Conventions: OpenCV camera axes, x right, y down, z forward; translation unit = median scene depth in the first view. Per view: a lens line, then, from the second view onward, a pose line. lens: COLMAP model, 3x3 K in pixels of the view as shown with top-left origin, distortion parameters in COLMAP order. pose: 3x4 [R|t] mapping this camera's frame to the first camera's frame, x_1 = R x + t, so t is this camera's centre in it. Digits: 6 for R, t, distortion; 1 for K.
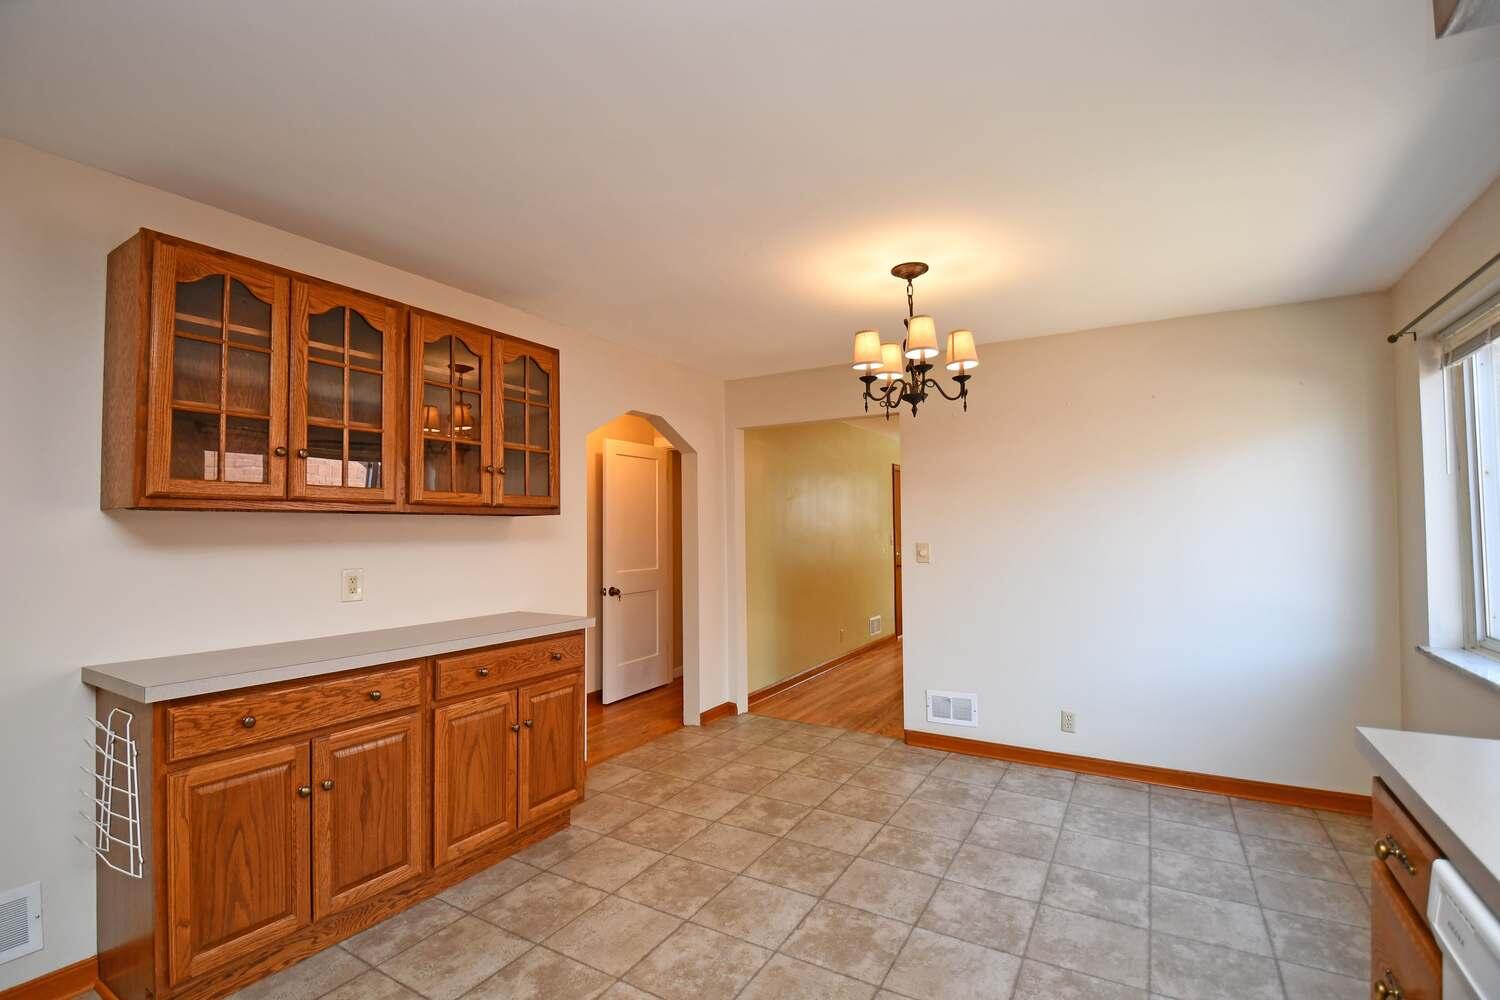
lens RADIAL K [[674.0, 0, 747.2], [0, 674.0, 503.8], [0, 0, 1]] dist [-0.030748, -0.001361]
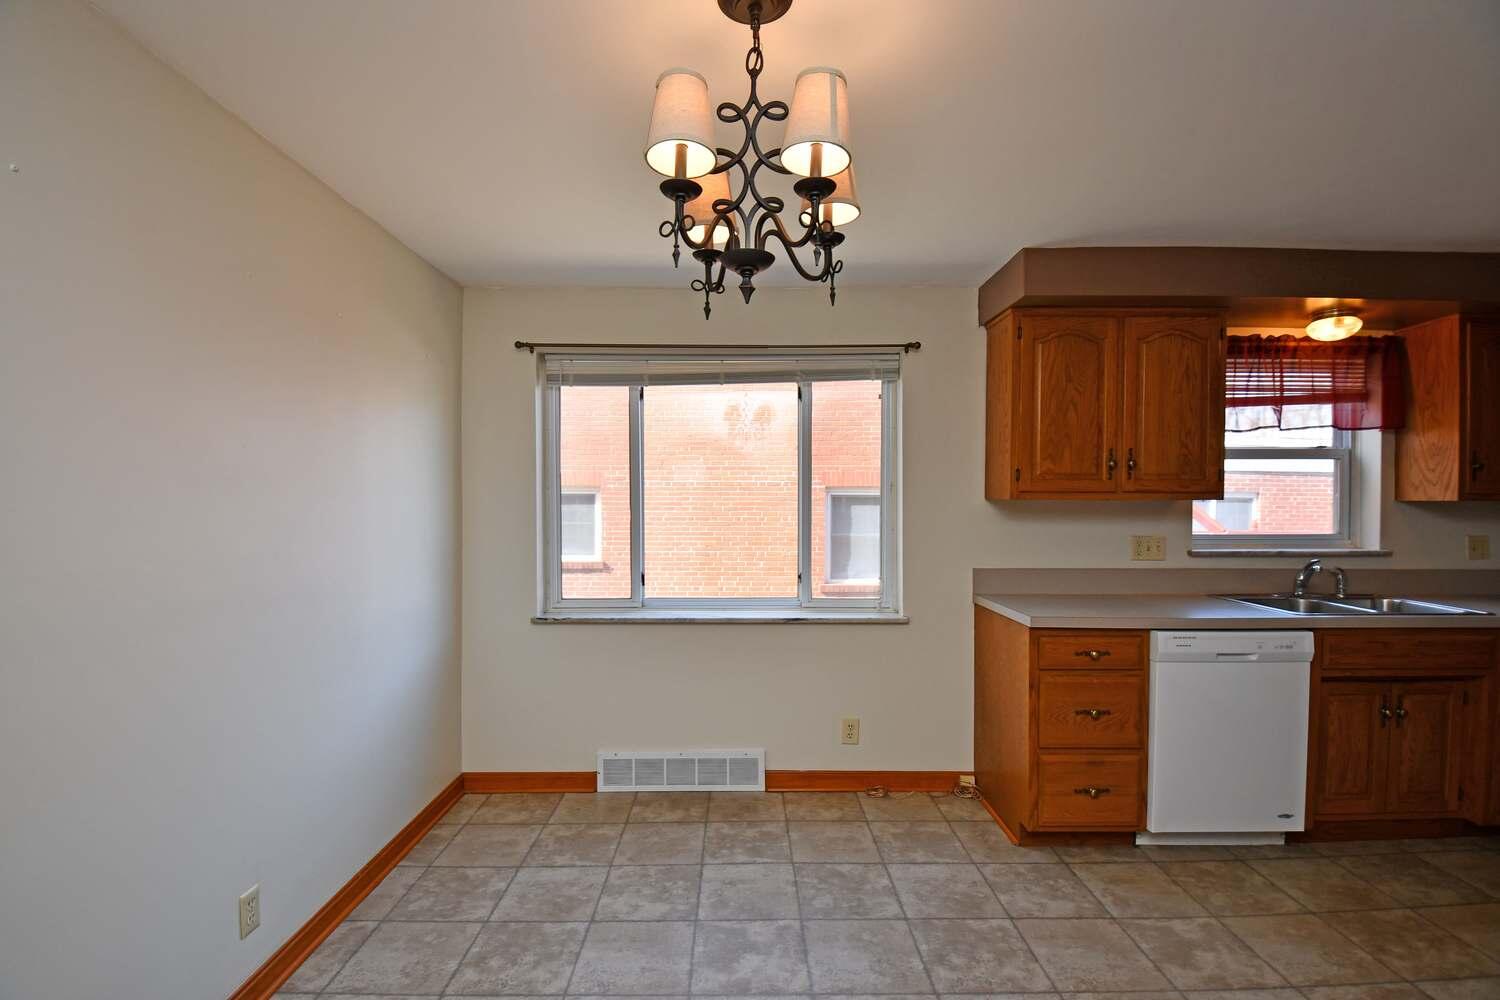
lens RADIAL K [[674.0, 0, 753.5], [0, 674.0, 499.6], [0, 0, 1]] dist [-0.030748, -0.001361]
pose [[-0.512317, -0.003388, 0.858790, -0.715307], [-0.019447, 0.999782, -0.007656, 0.034170], [-0.858576, -0.020624, -0.512271, 1.808390]]
